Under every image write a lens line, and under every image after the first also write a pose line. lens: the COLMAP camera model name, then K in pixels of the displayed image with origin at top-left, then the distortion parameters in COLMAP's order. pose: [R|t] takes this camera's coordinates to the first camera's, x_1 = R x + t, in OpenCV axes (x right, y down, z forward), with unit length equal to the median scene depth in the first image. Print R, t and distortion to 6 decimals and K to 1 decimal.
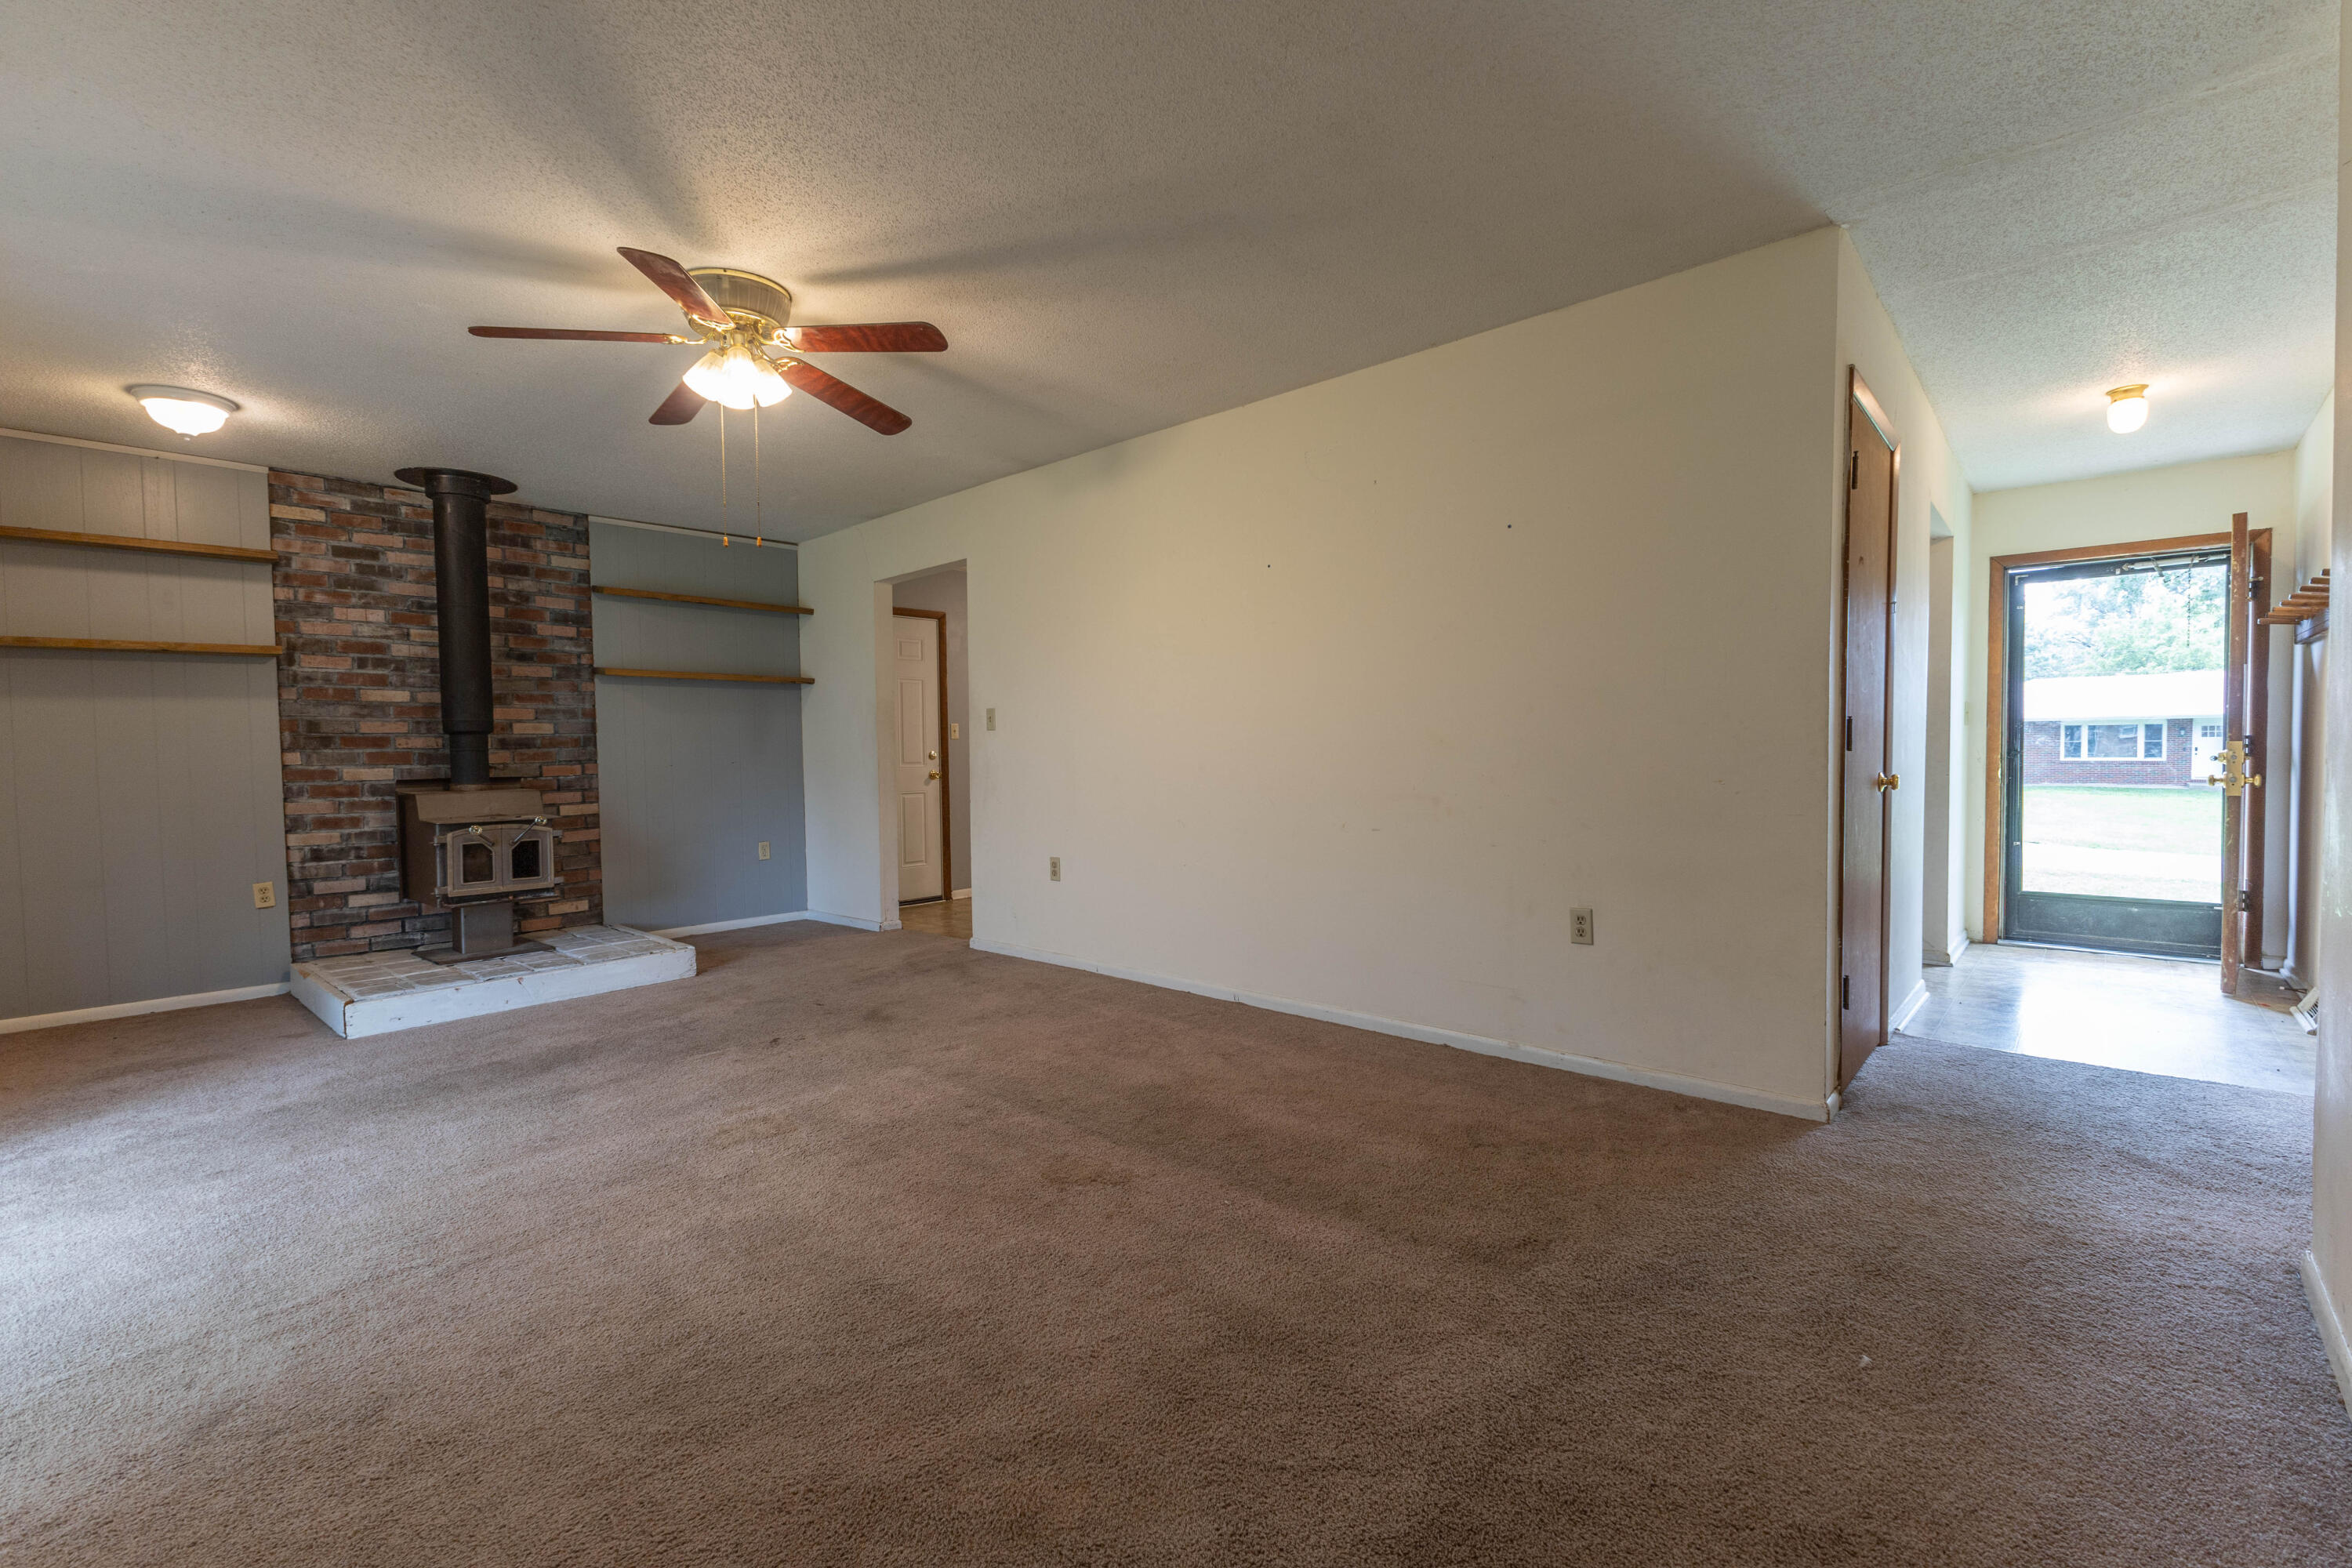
lens RADIAL K [[1011.3, 0, 1171.0], [0, 1011.3, 781.0], [0, 0, 1]] dist [0.015508, -0.002933]
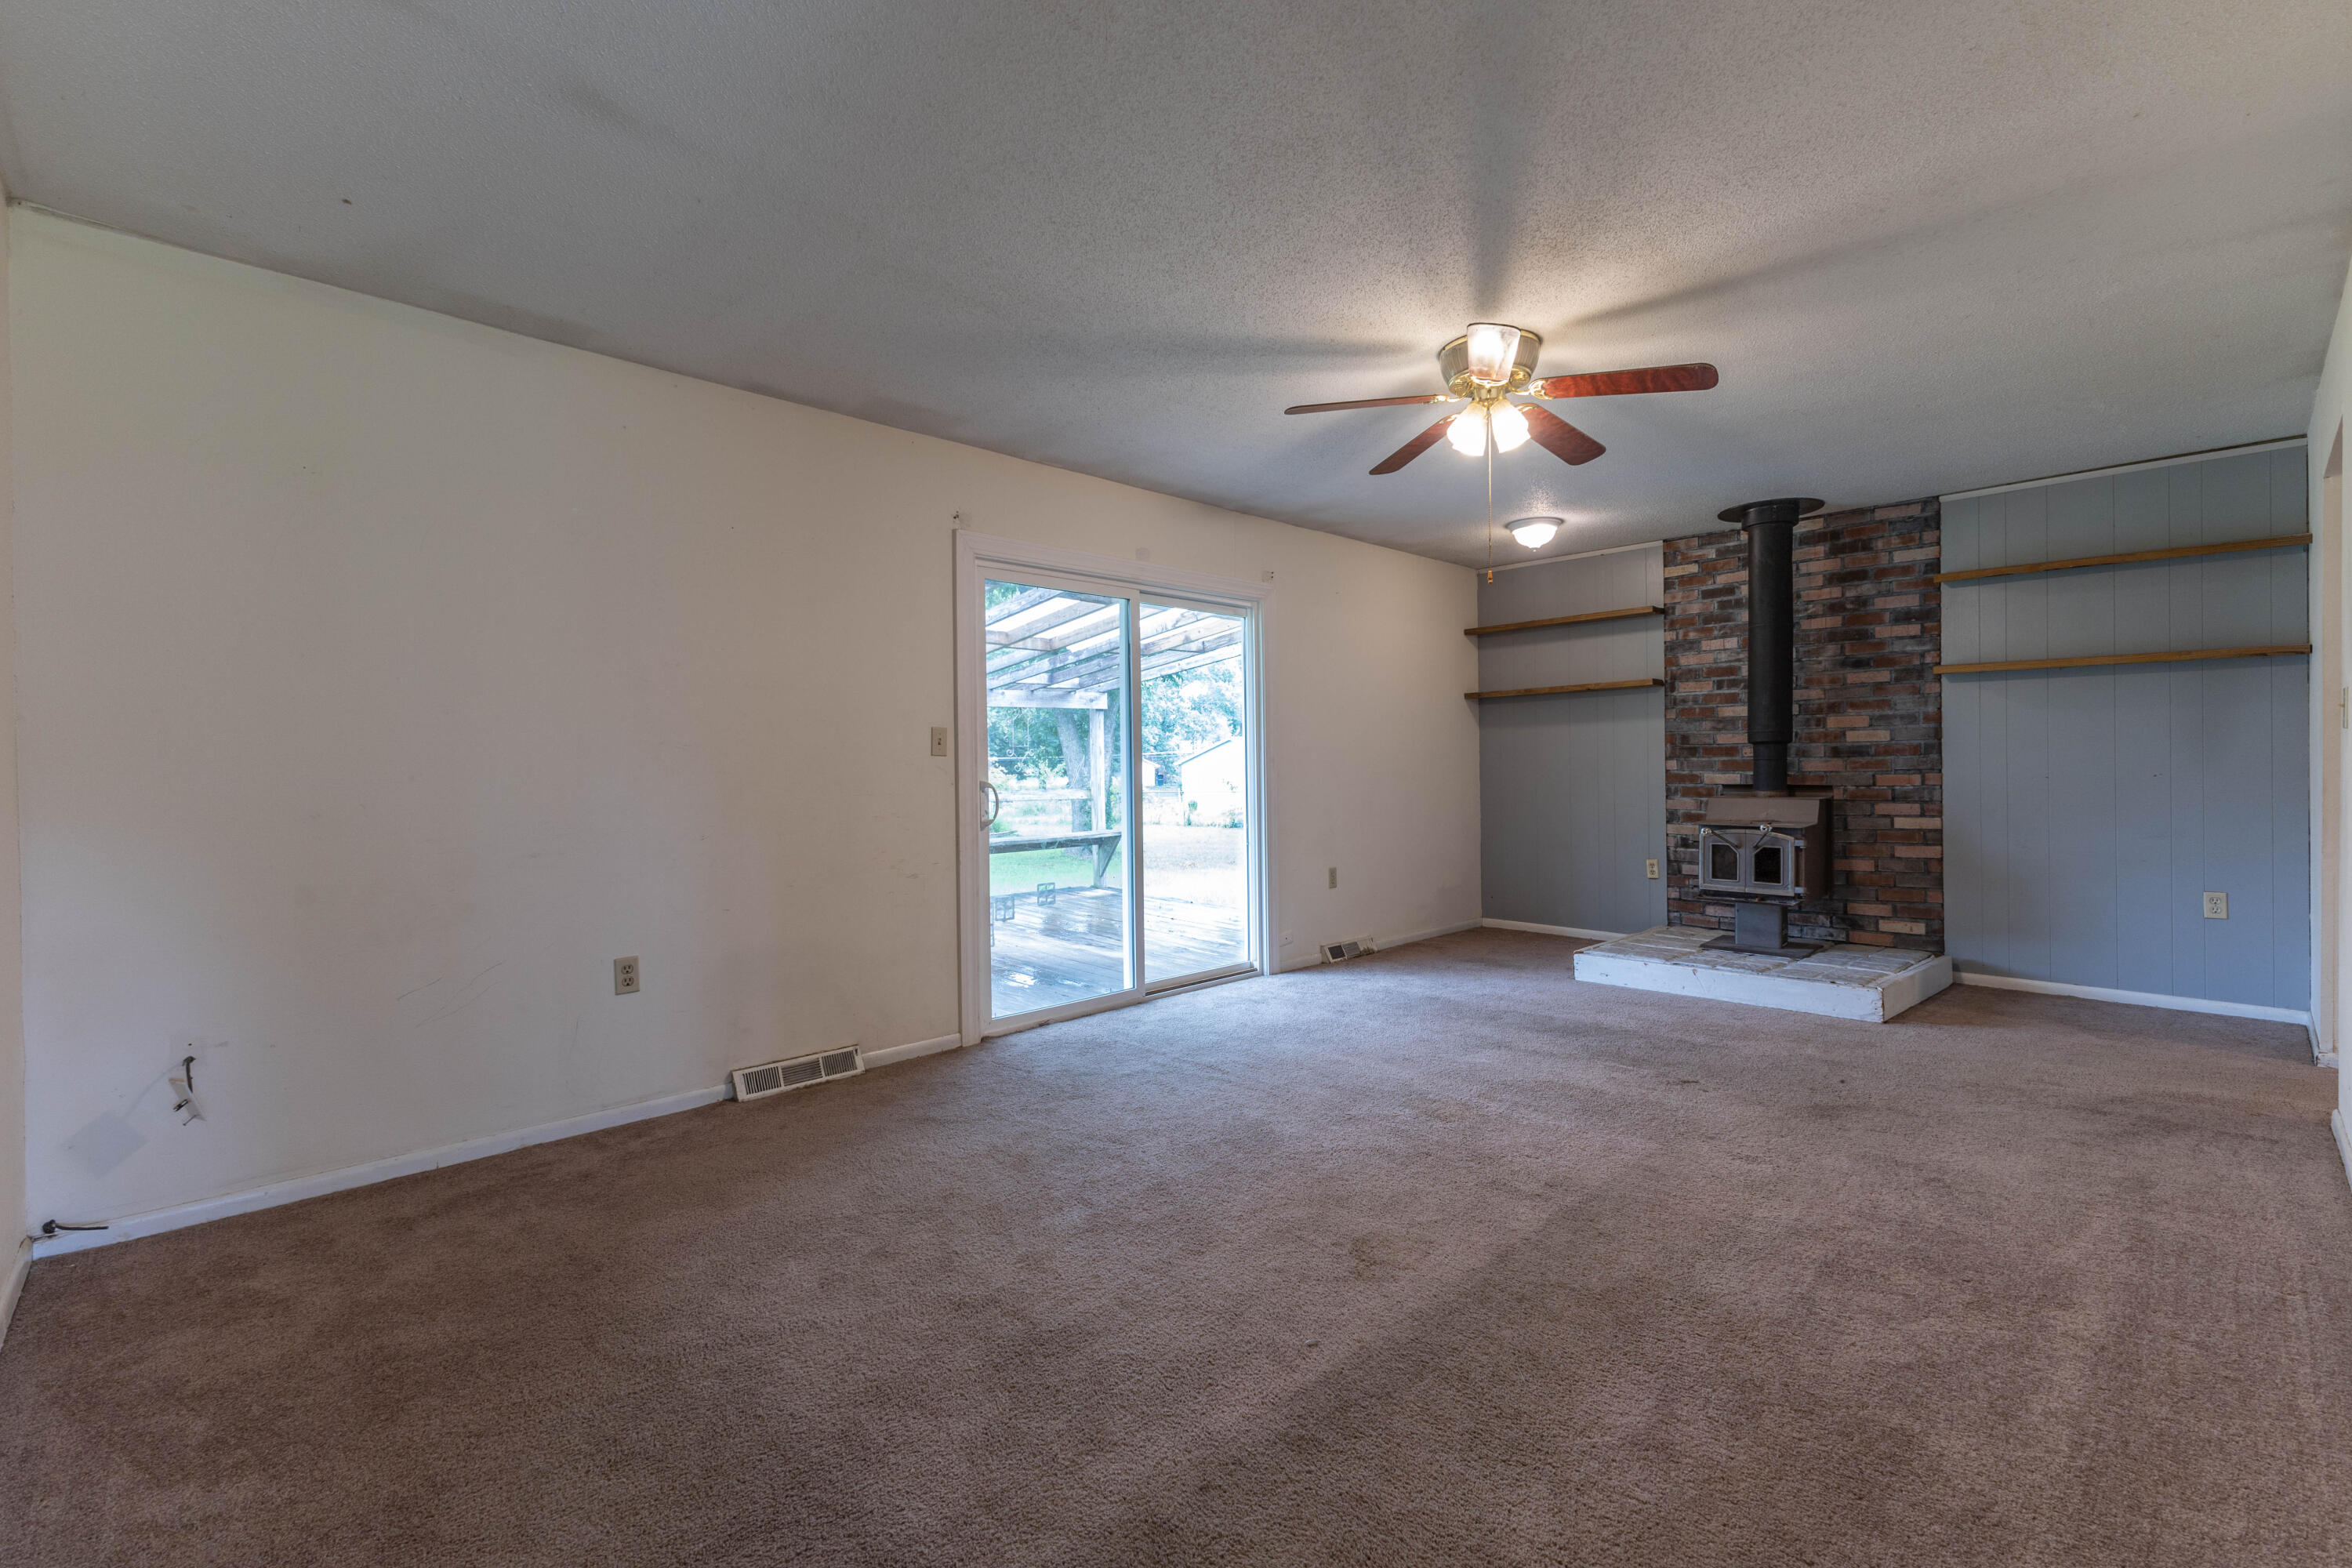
lens RADIAL K [[1011.3, 0, 1194.3], [0, 1011.3, 775.2], [0, 0, 1]] dist [0.015508, -0.002933]
pose [[-0.050071, 0.024795, -0.998438, 0.419963], [-0.022379, 0.999413, 0.025942, -0.027872], [0.998495, 0.023643, -0.049487, 0.455511]]
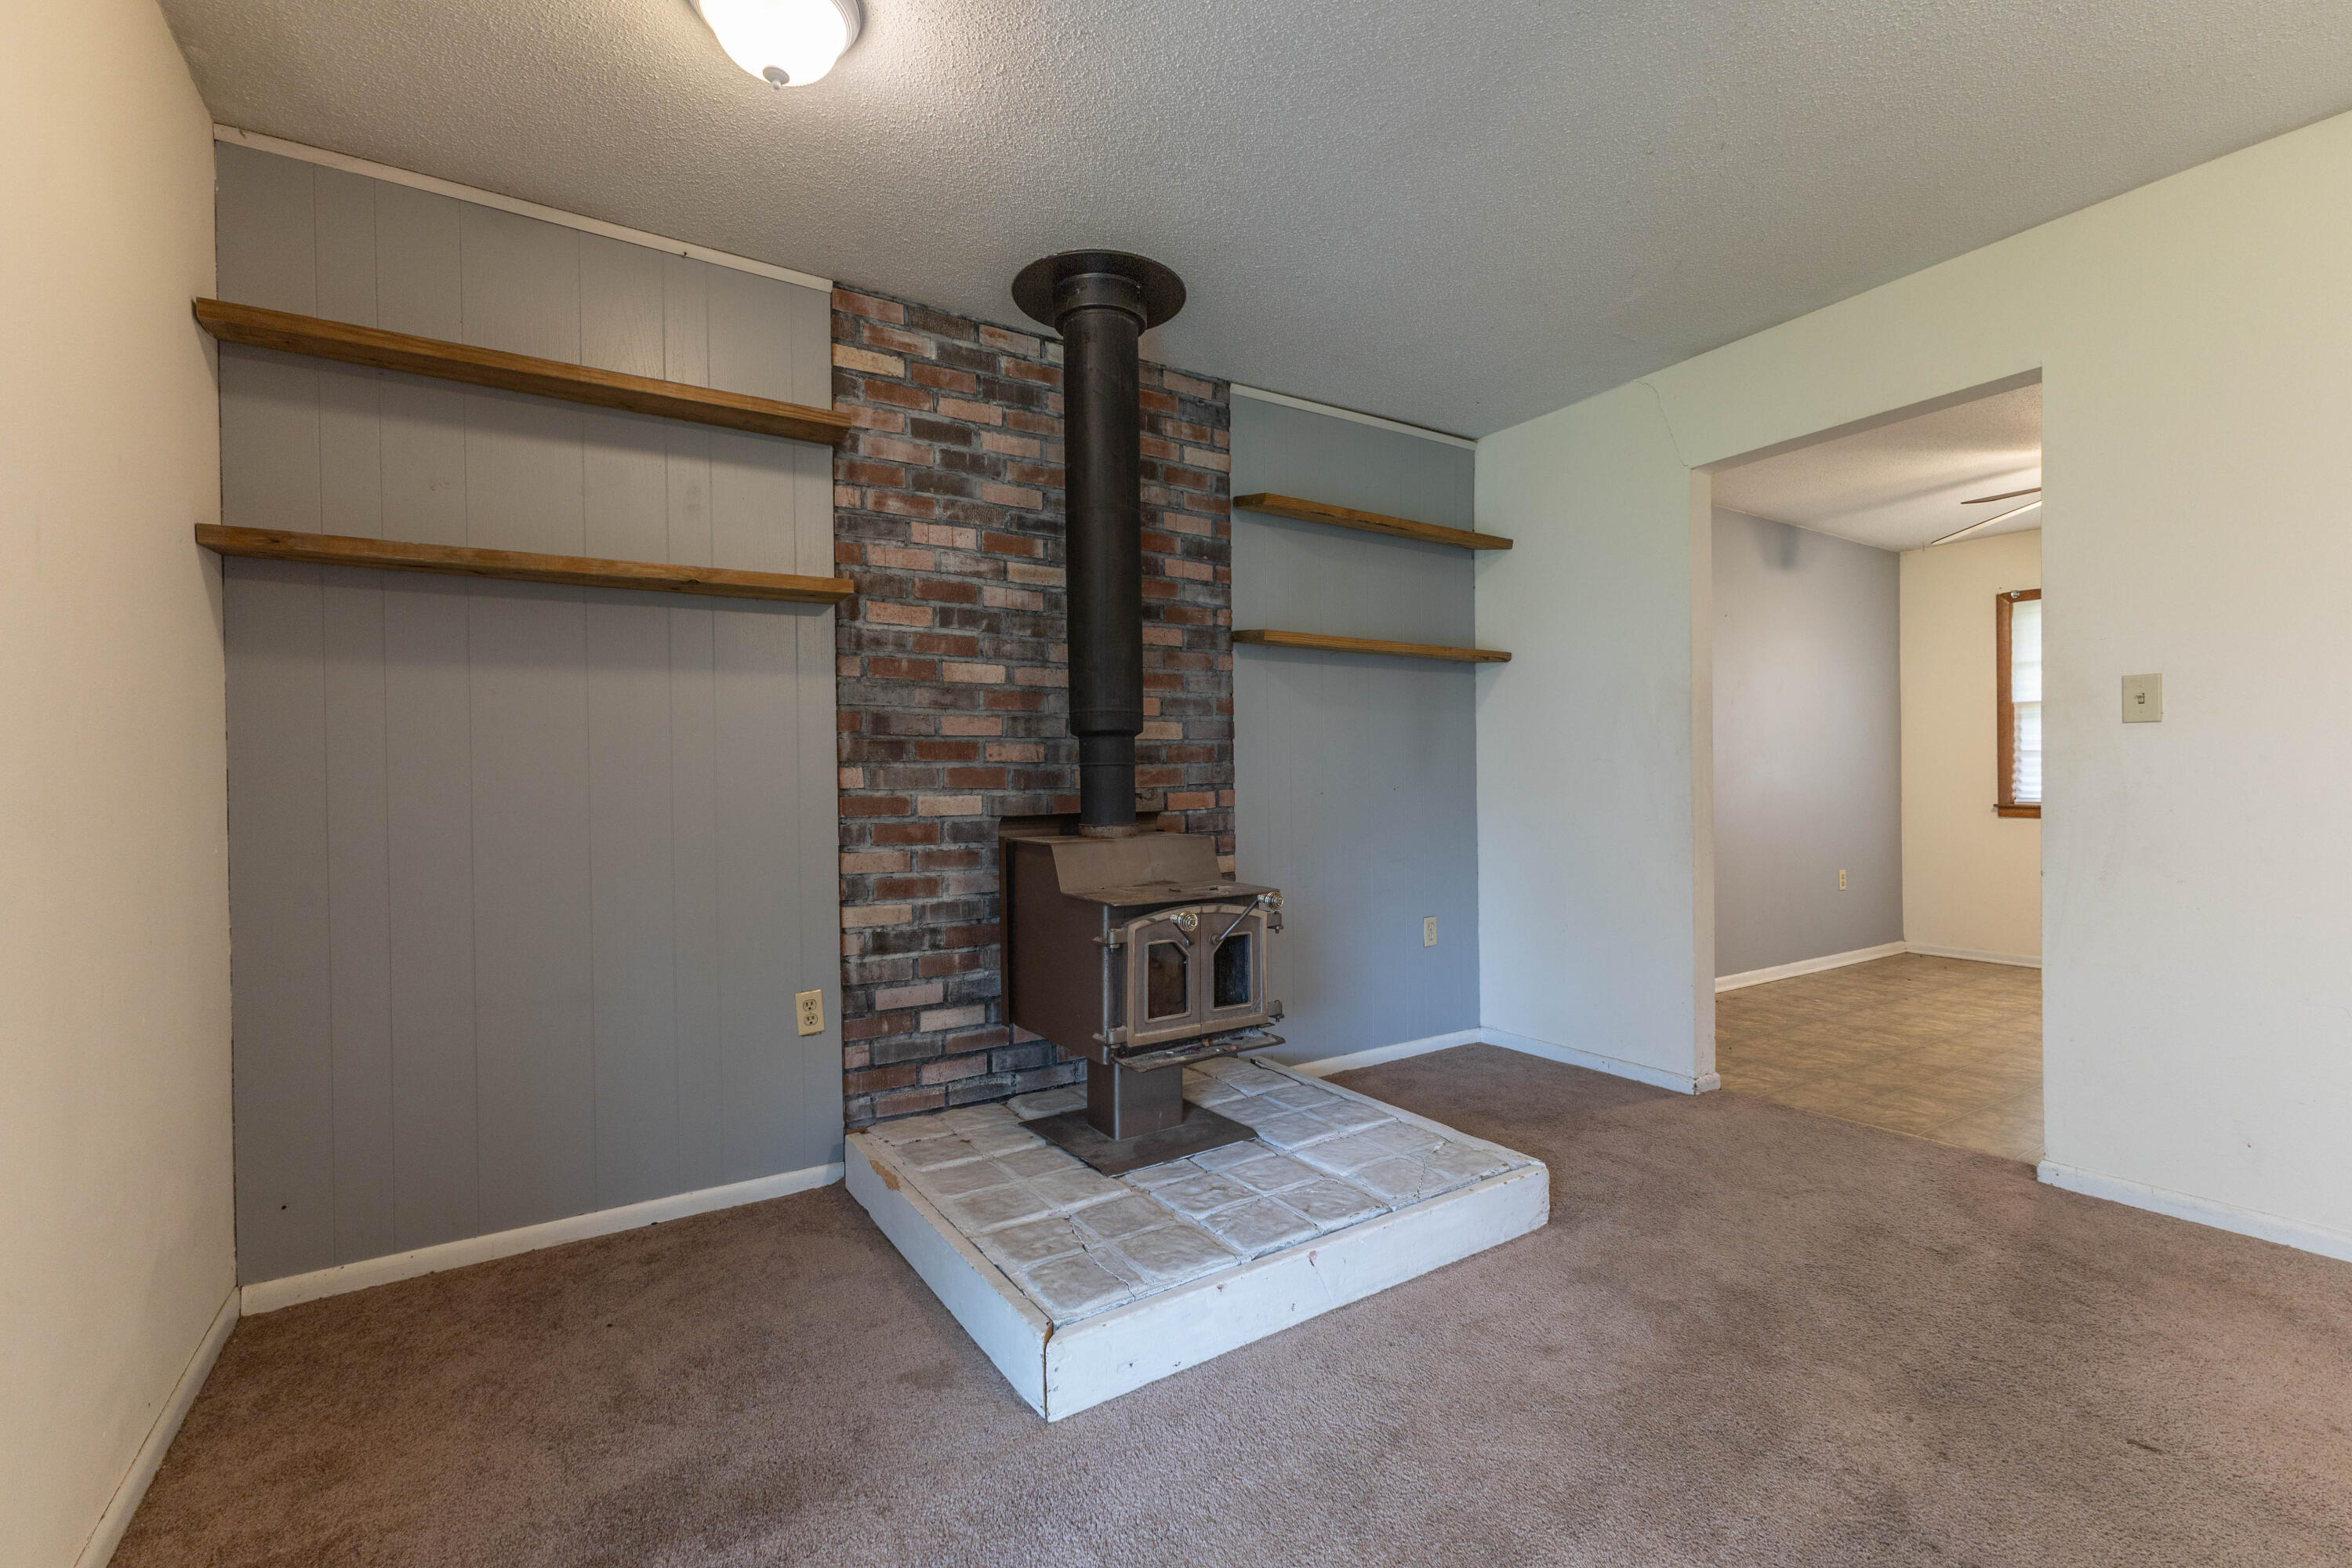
lens RADIAL K [[1011.3, 0, 1170.7], [0, 1011.3, 781.0], [0, 0, 1]] dist [0.015508, -0.002933]
pose [[0.965803, 0.003985, -0.259245, -0.518446], [-0.011057, 0.999605, -0.025827, -0.006953], [0.259040, 0.027810, 0.965466, 0.473181]]
